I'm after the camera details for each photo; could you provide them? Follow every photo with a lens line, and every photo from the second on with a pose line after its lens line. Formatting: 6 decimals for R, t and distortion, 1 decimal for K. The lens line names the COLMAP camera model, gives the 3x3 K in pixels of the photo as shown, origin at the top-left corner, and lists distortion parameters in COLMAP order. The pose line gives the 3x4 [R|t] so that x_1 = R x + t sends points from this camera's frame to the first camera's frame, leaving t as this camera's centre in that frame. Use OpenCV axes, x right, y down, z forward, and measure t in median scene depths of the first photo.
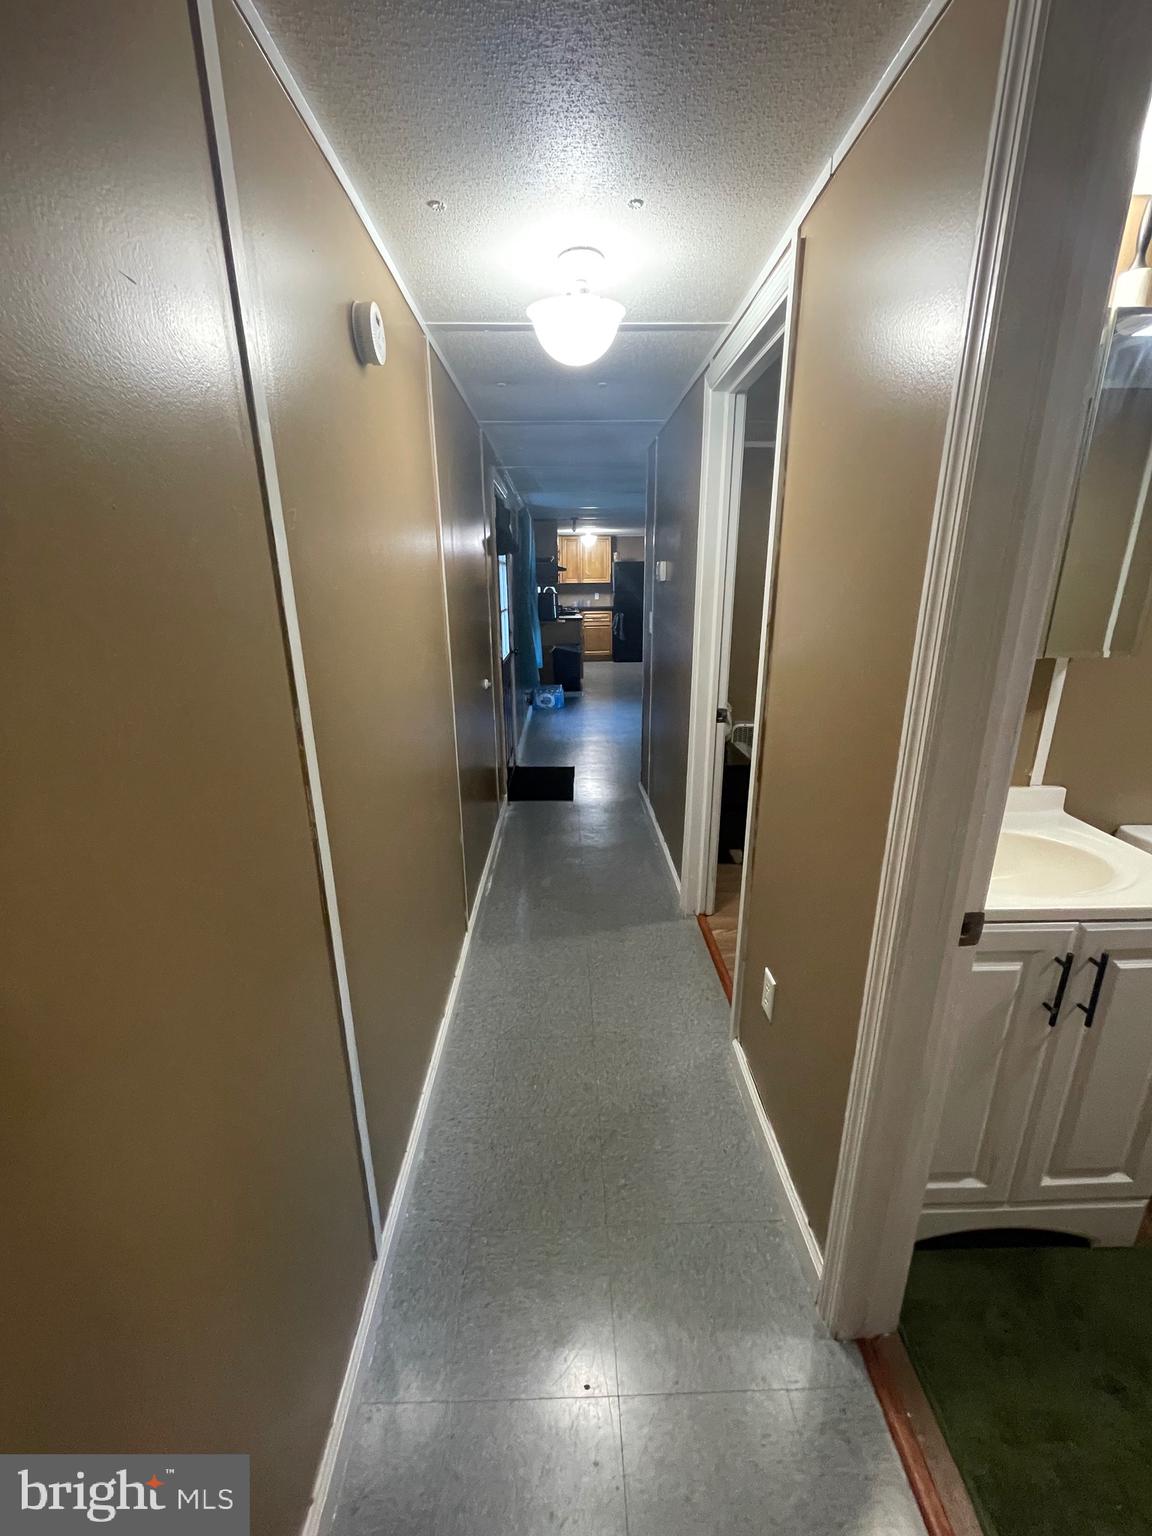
lens RADIAL K [[621.7, 0, 576.0], [0, 621.7, 768.0], [0, 0, 1]] dist [0.003358, -0.004667]
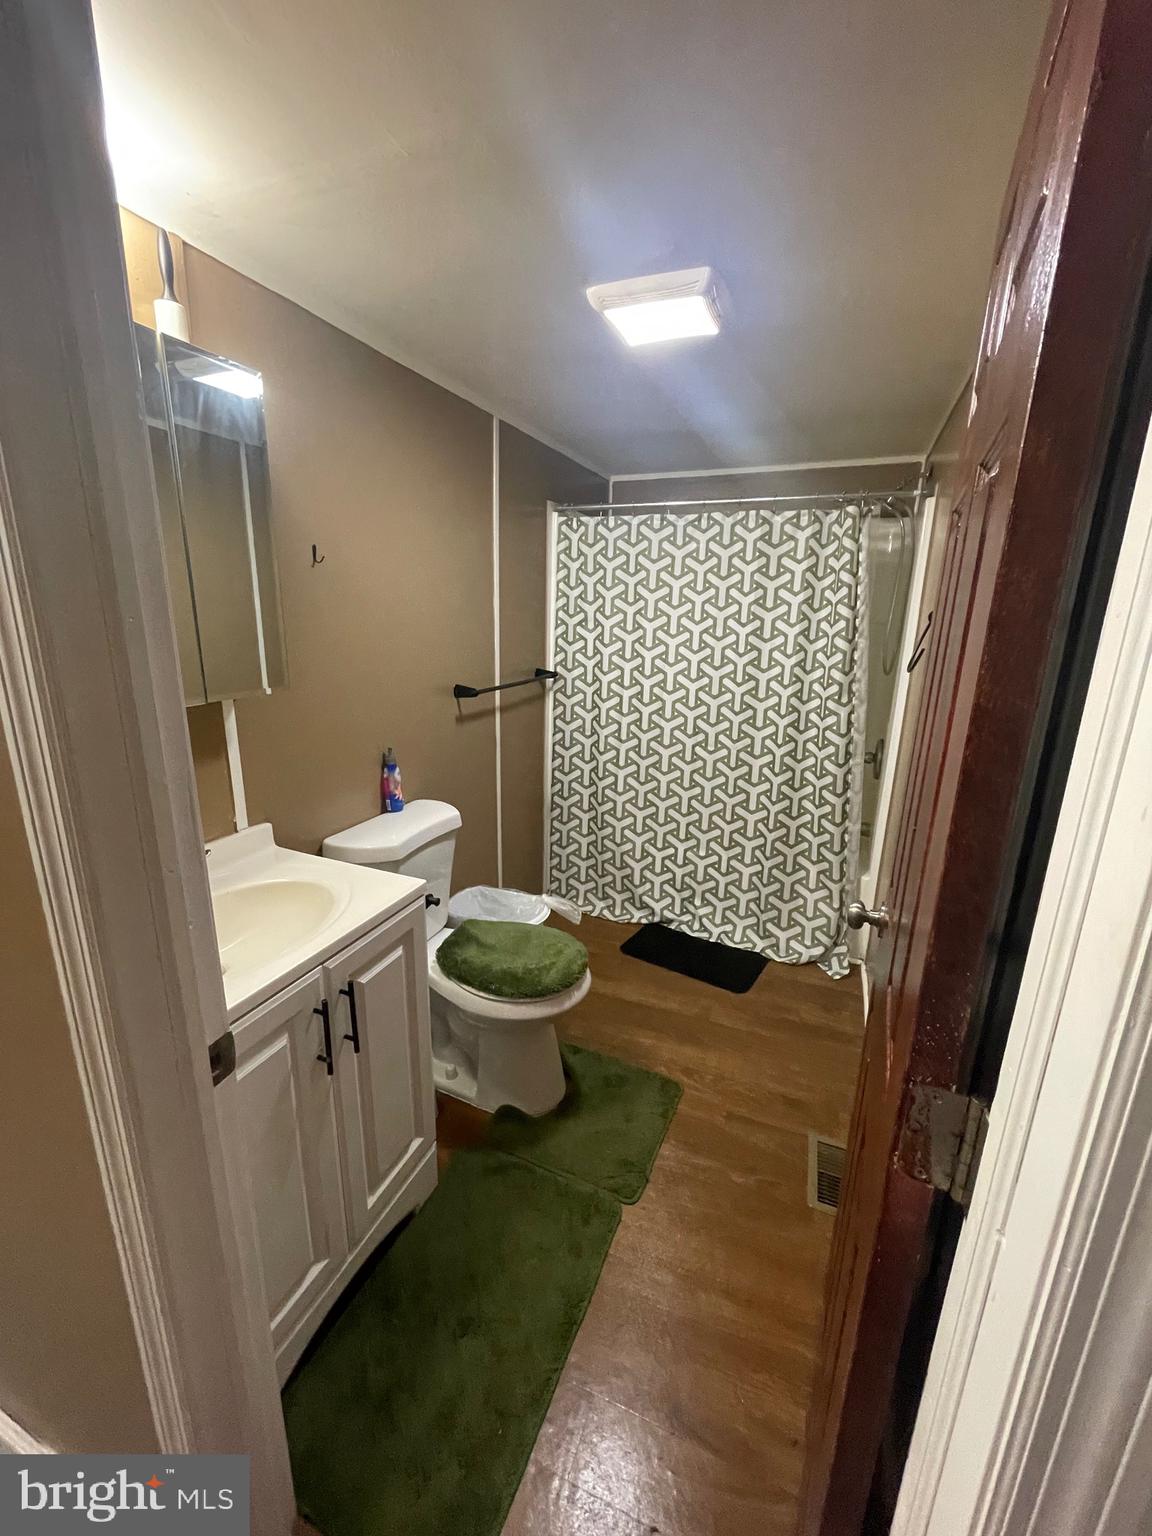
lens RADIAL K [[621.2, 0, 576.0], [0, 621.2, 768.0], [0, 0, 1]] dist [0.002456, -0.002842]
pose [[0.399797, -0.205152, 0.893350, 0.143126], [0.248476, 0.962394, 0.109807, -0.059638], [-0.882282, 0.178076, 0.435738, 0.146130]]
